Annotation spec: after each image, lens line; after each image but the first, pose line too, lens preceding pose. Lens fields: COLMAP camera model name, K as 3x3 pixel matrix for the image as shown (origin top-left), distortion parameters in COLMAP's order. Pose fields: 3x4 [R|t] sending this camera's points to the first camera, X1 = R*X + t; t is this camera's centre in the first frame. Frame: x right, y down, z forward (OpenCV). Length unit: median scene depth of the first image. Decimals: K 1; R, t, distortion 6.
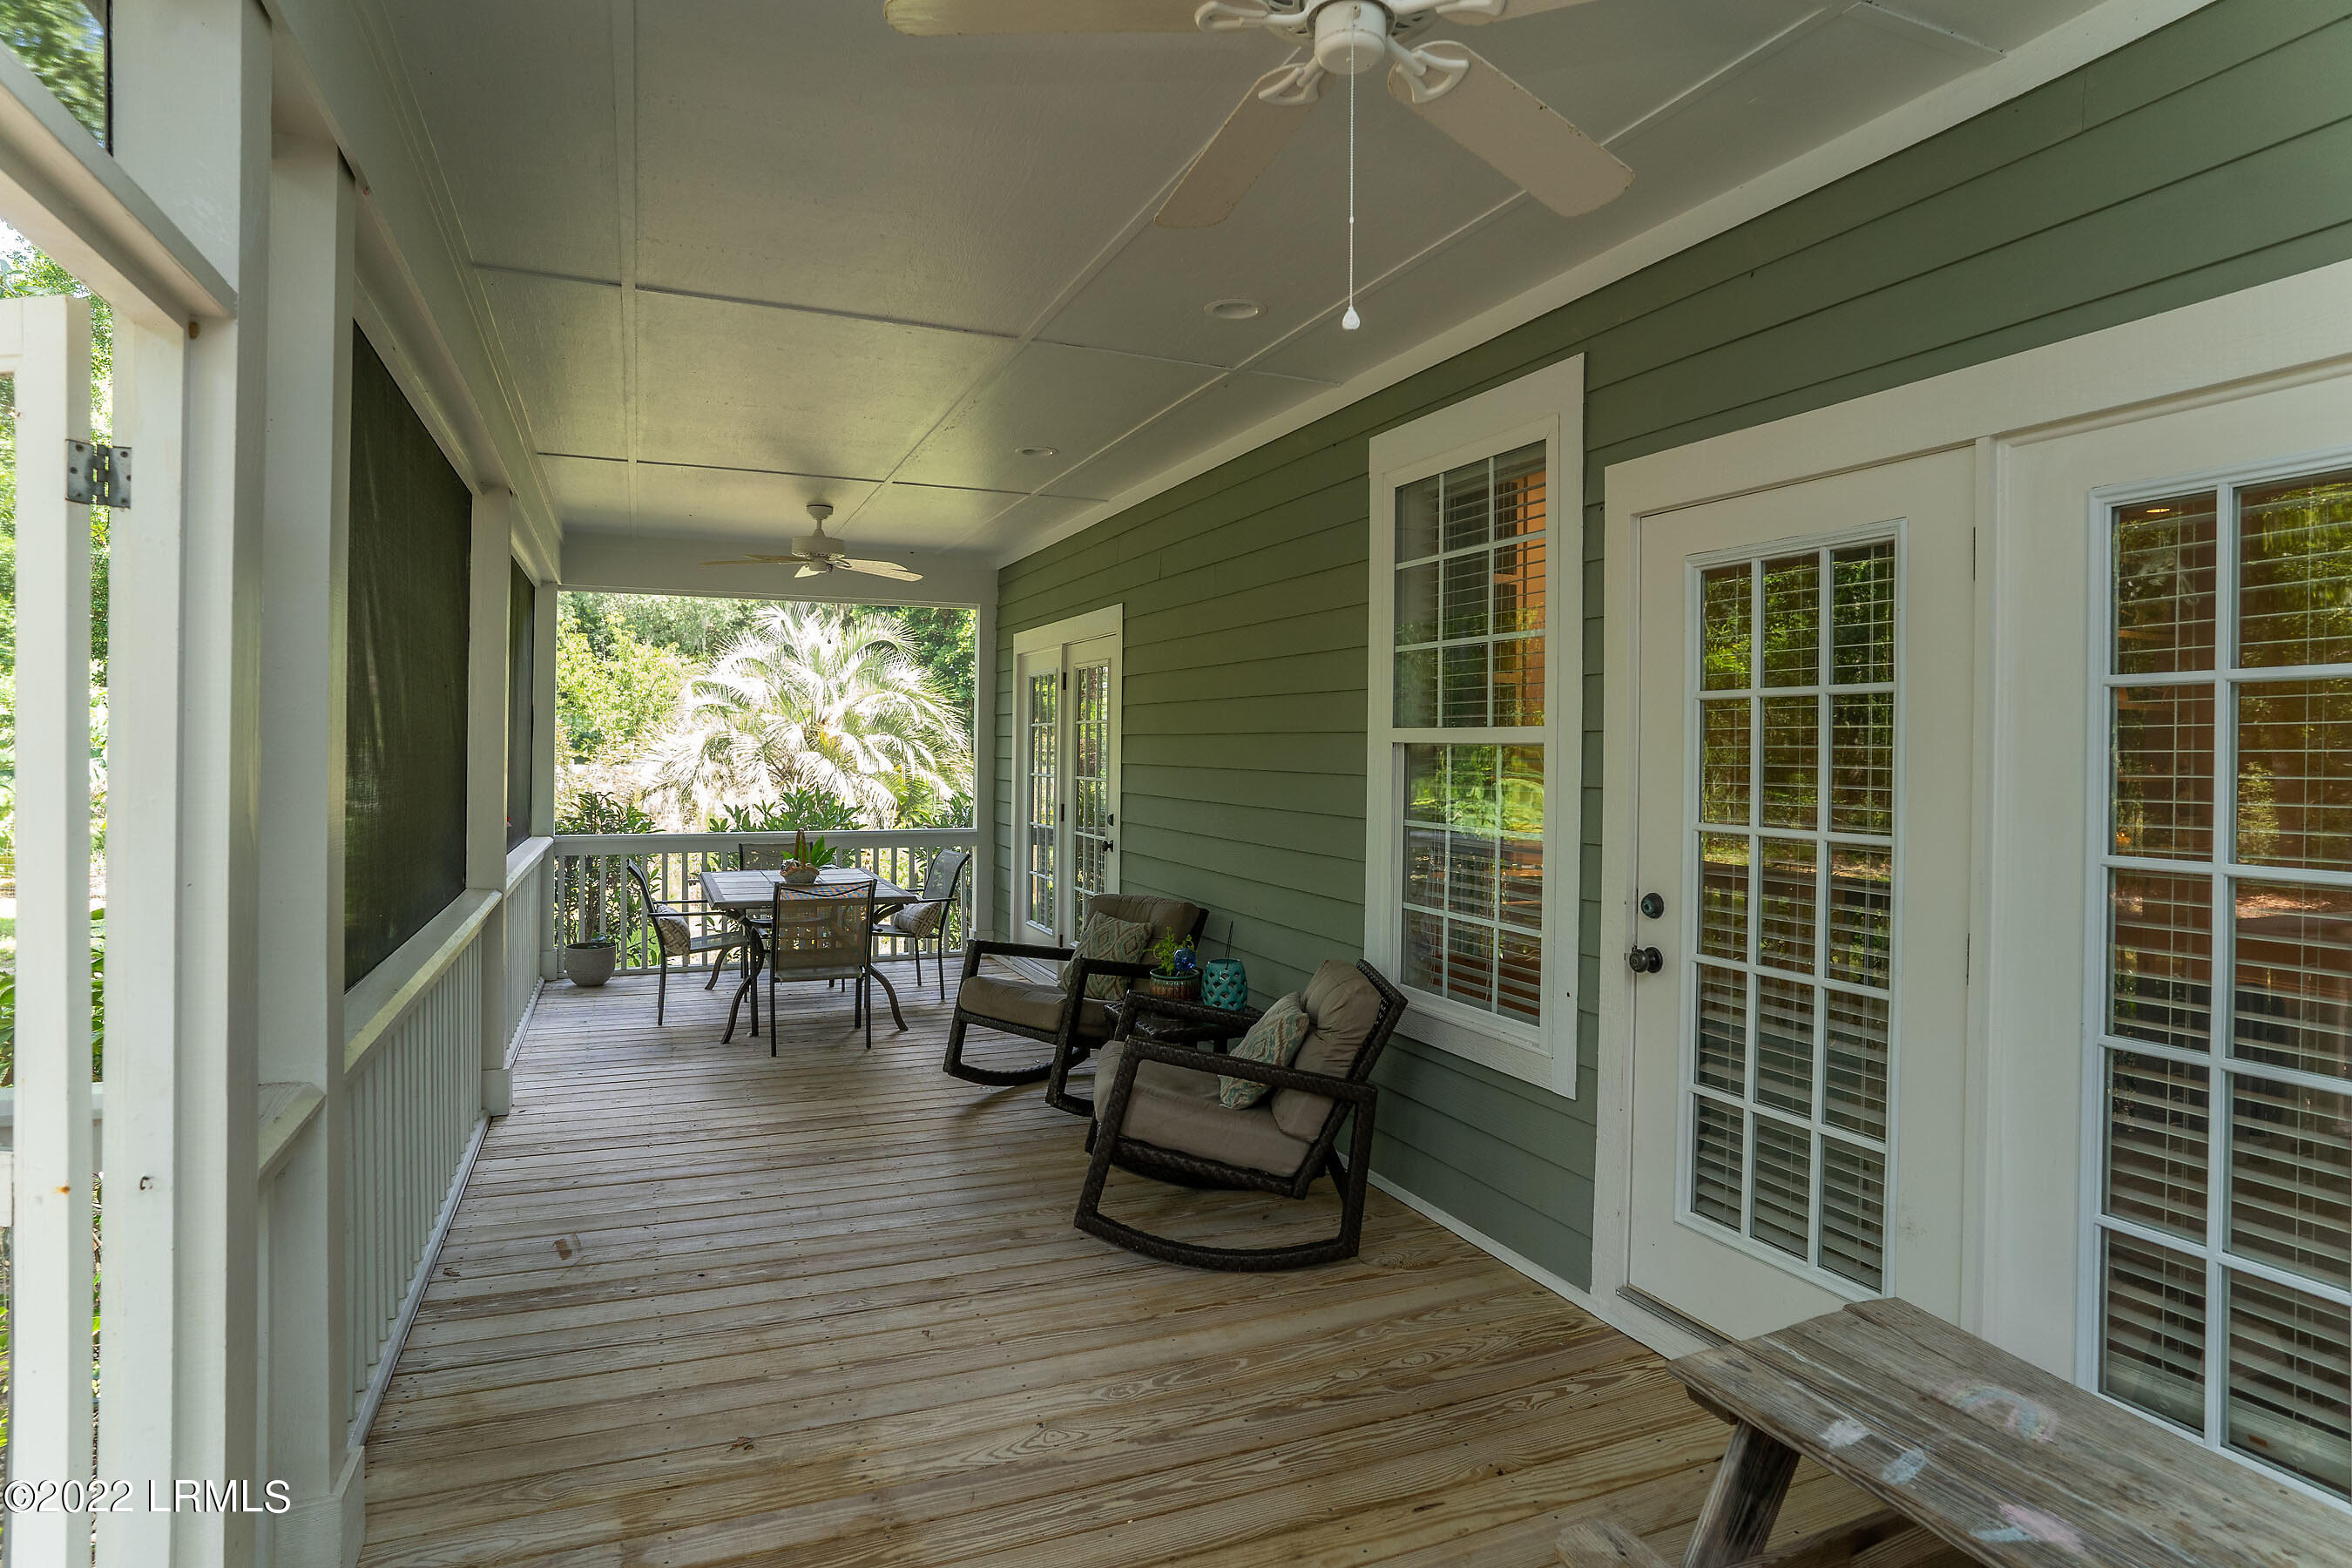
lens RADIAL K [[1294.8, 0, 1164.6], [0, 1294.8, 756.4], [0, 0, 1]] dist [-0.056783, 0.000519]
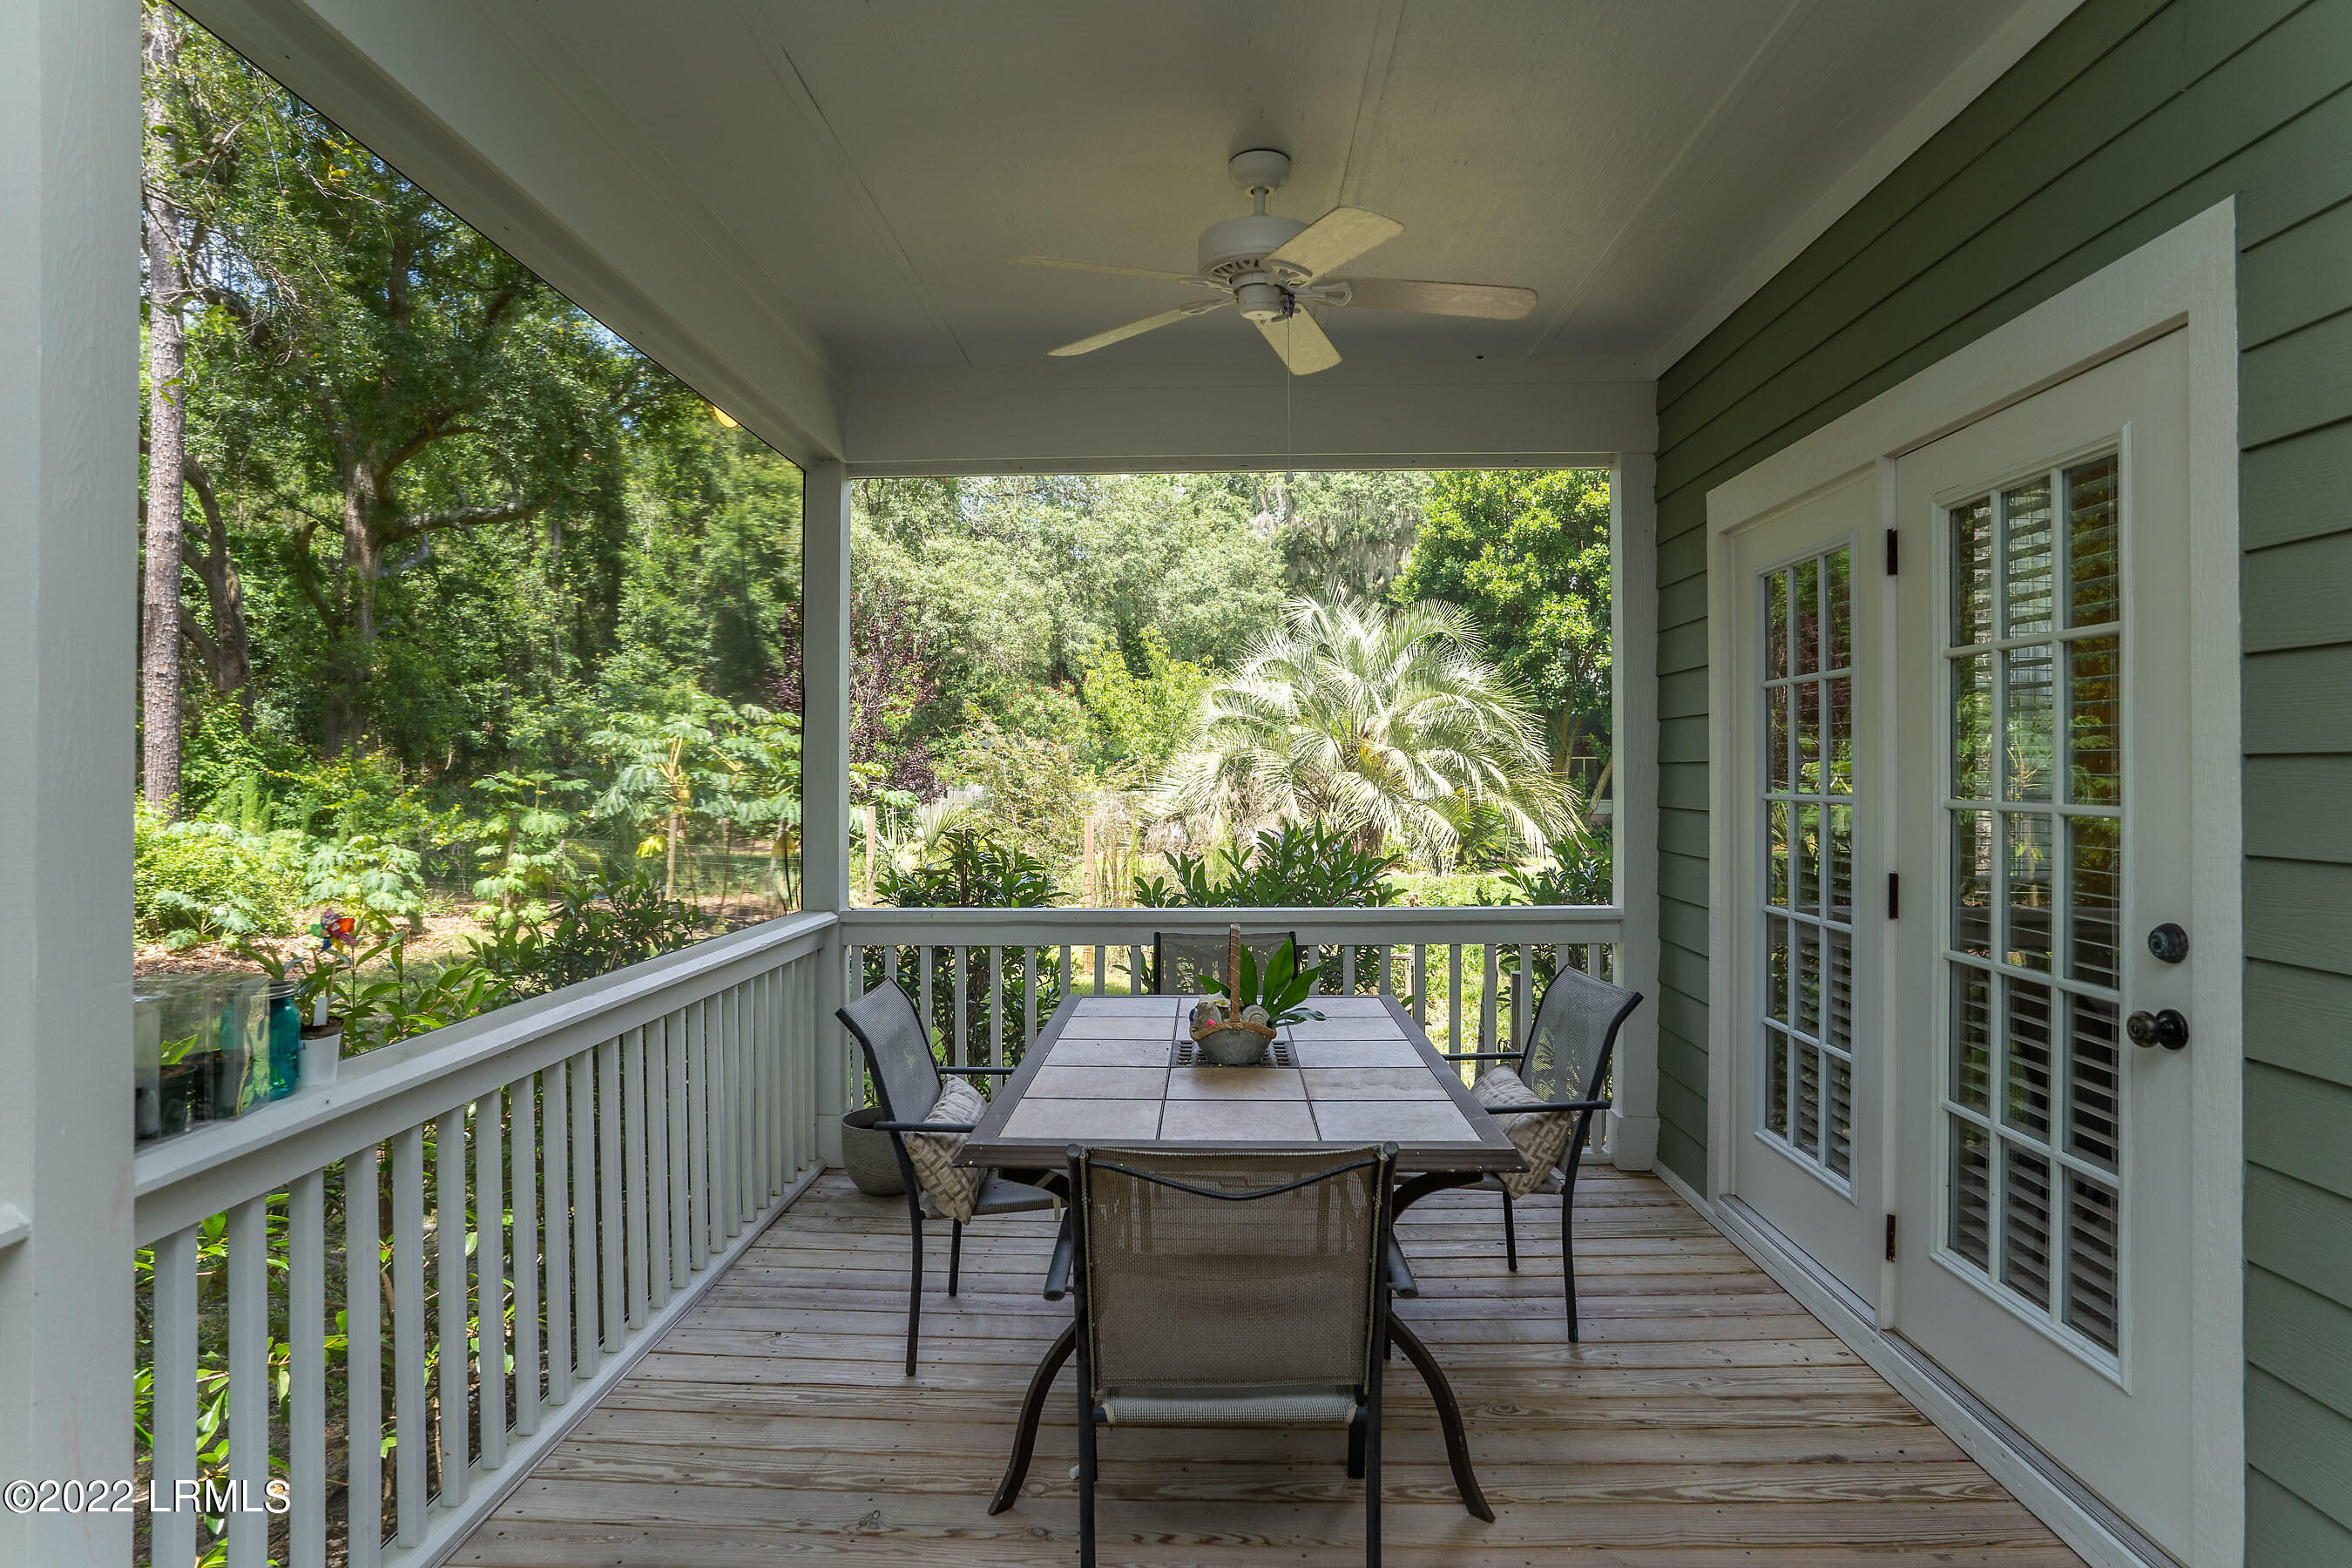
lens RADIAL K [[1294.8, 0, 1164.6], [0, 1294.8, 756.4], [0, 0, 1]] dist [-0.056783, 0.000519]
pose [[0.909856, -0.017840, -0.414541, -0.045439], [0.009259, 0.999699, -0.022700, 0.003669], [0.414821, 0.016815, 0.909747, 0.218184]]
